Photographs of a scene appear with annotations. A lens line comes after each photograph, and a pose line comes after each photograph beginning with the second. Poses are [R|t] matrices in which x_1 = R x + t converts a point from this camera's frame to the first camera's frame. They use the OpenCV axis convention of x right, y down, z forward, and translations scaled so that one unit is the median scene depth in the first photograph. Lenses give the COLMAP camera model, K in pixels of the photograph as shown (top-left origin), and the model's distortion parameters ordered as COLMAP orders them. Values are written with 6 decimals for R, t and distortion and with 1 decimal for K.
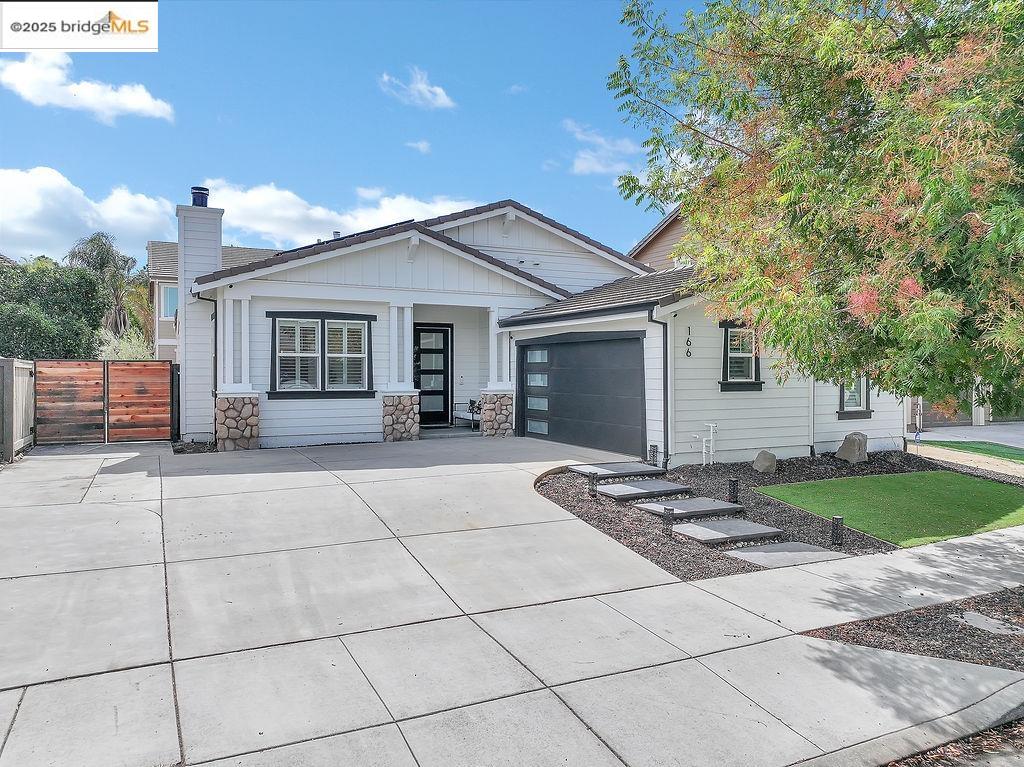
lens RADIAL K [[738.8, 0, 515.8], [0, 738.8, 380.4], [0, 0, 1]] dist [0.001640, 0.004748]
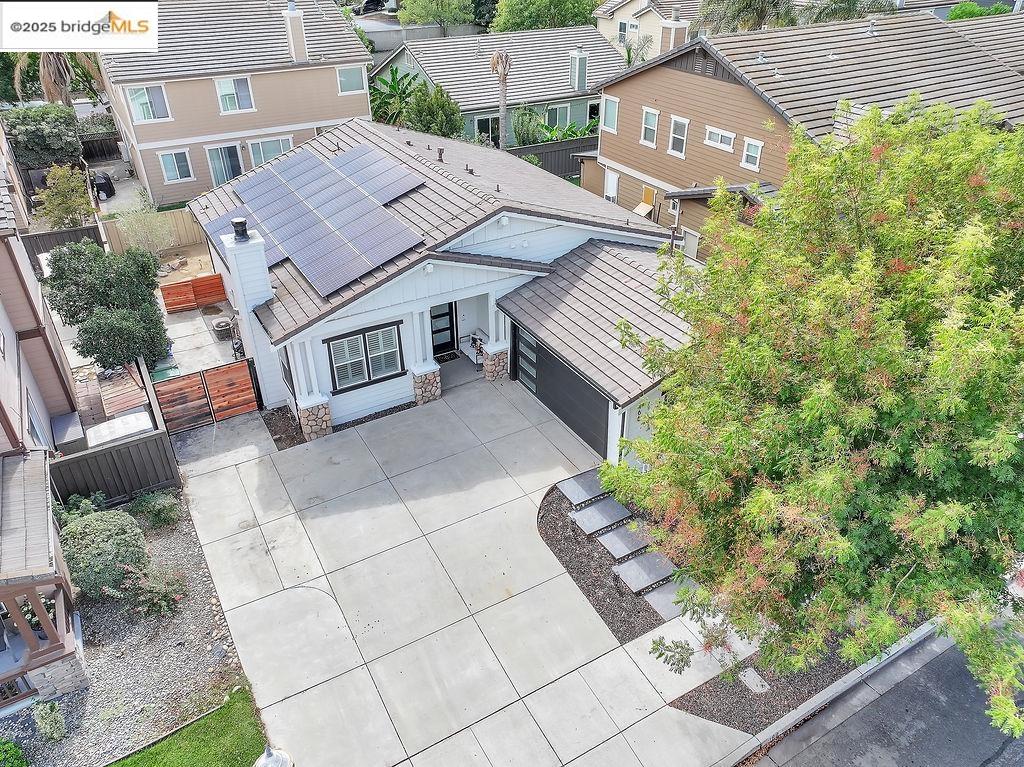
lens RADIAL K [[738.8, 0, 515.8], [0, 738.8, 380.4], [0, 0, 1]] dist [0.001640, 0.004748]
pose [[0.997785, -0.038533, 0.054228, -0.073041], [0.004134, 0.849503, 0.527568, -0.729942], [-0.066396, -0.526175, 0.847780, -0.161624]]
